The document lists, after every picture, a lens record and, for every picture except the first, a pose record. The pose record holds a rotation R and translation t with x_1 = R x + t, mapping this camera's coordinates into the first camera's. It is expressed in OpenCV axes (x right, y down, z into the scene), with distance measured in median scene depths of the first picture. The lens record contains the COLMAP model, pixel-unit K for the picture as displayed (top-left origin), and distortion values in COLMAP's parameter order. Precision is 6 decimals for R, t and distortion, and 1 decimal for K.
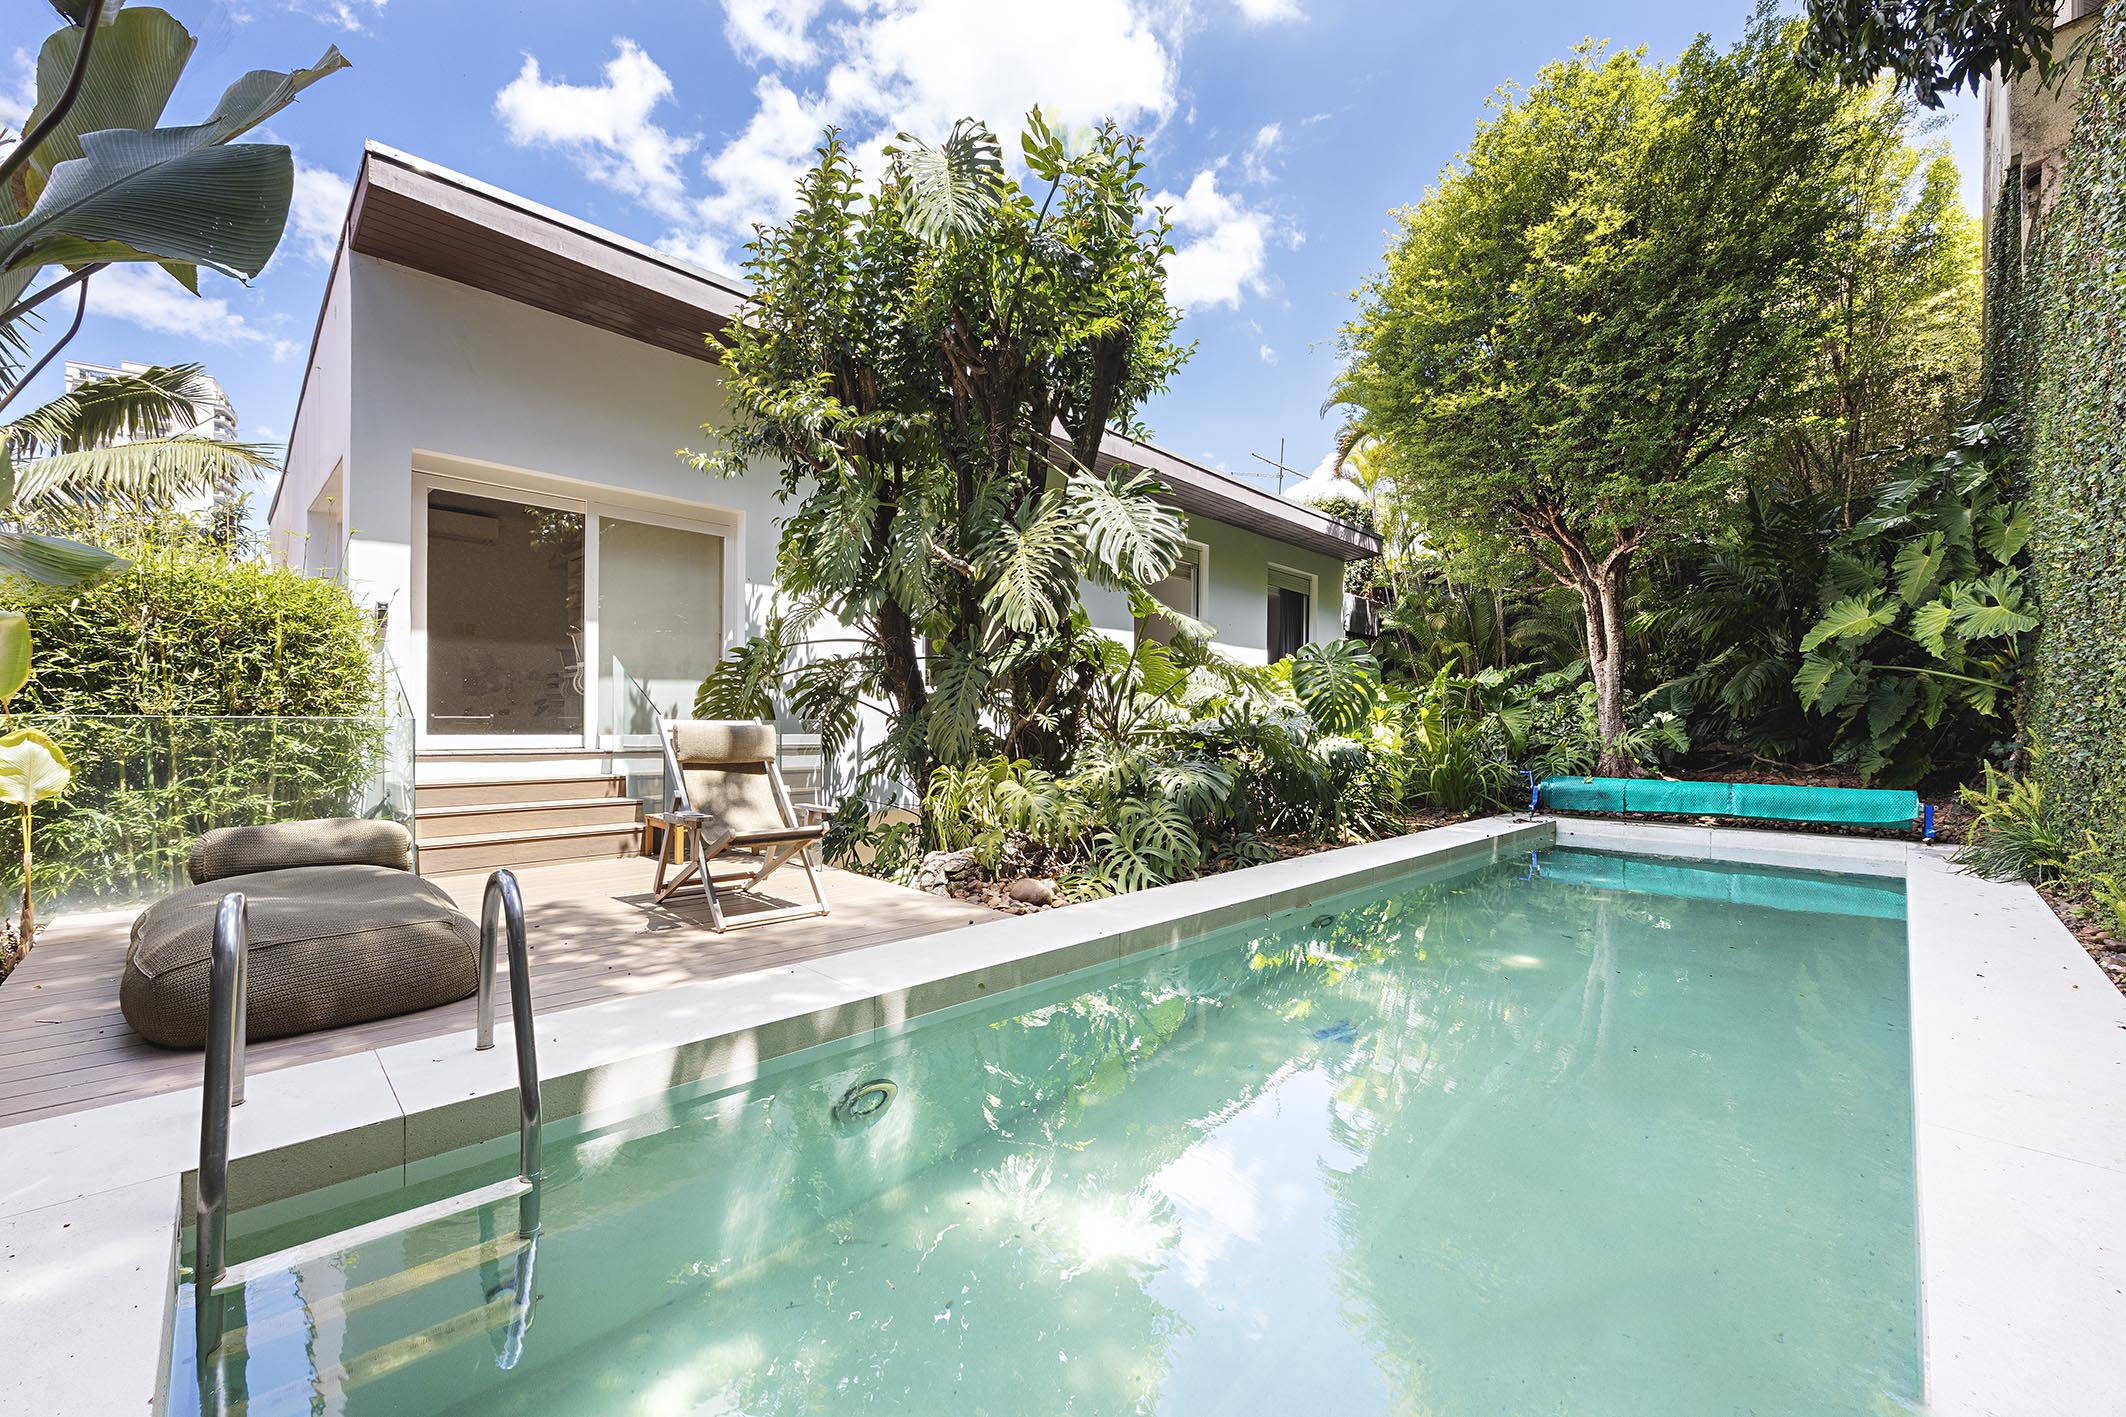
lens RADIAL K [[831.3, 0, 1016.5], [0, 831.3, 721.8], [0, 0, 1]] dist [0.001692, 0.000253]
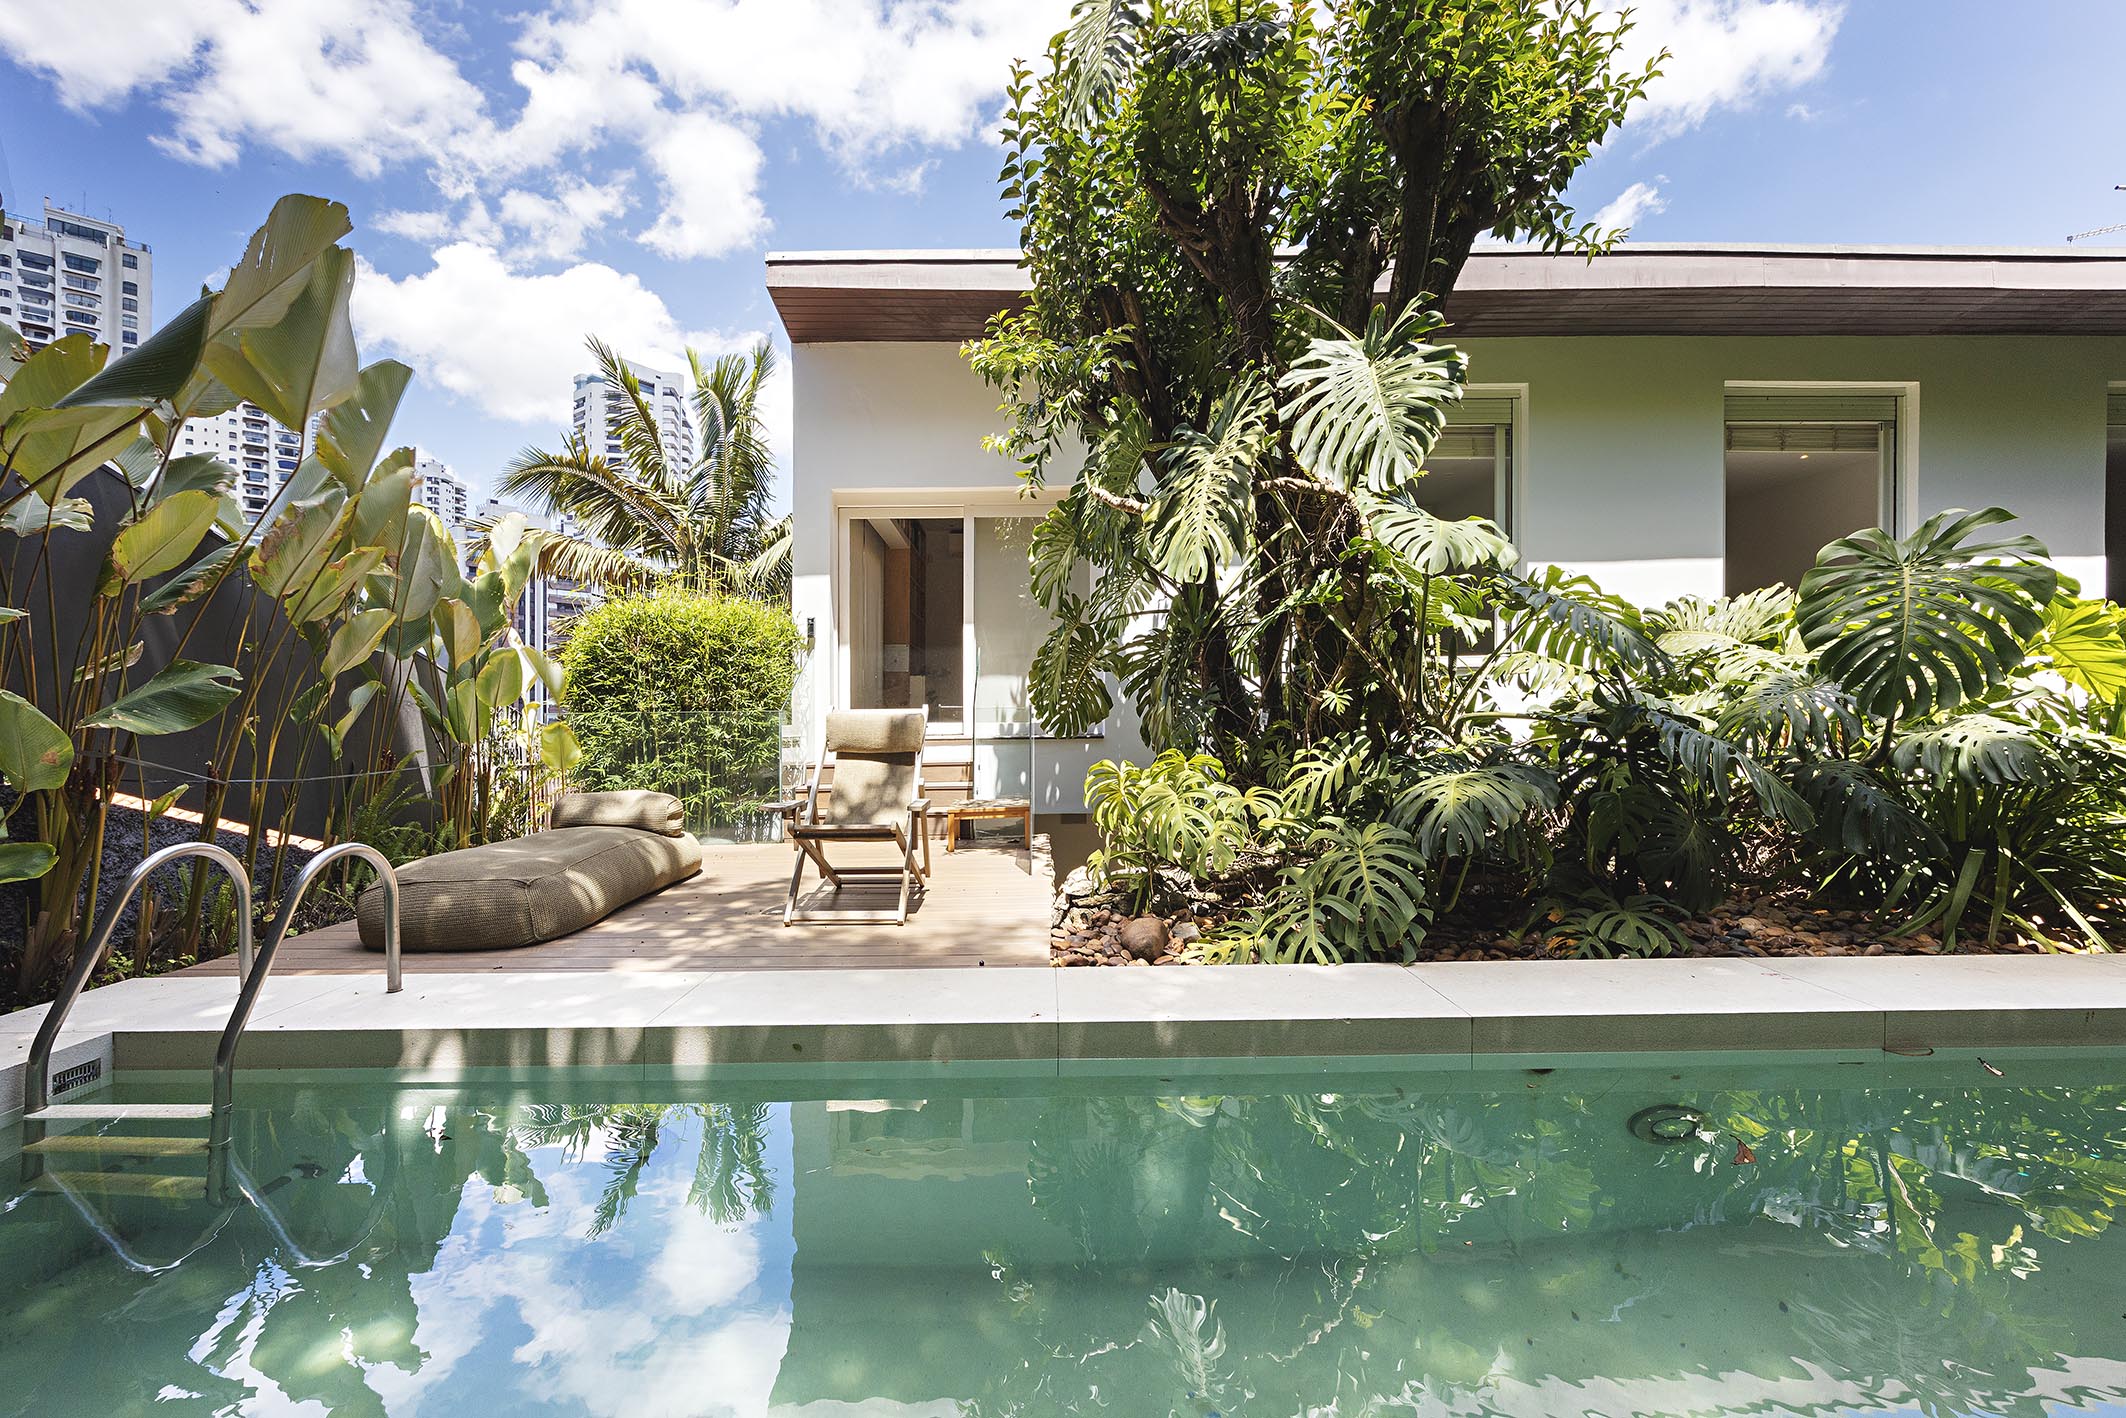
lens RADIAL K [[831.3, 0, 1016.5], [0, 831.3, 722.3], [0, 0, 1]] dist [0.001692, 0.000253]
pose [[0.737042, -0.004807, -0.675830, 0.386552], [0.015064, 0.999843, 0.009317, 0.007274], [0.675679, -0.017048, 0.736999, 0.350932]]
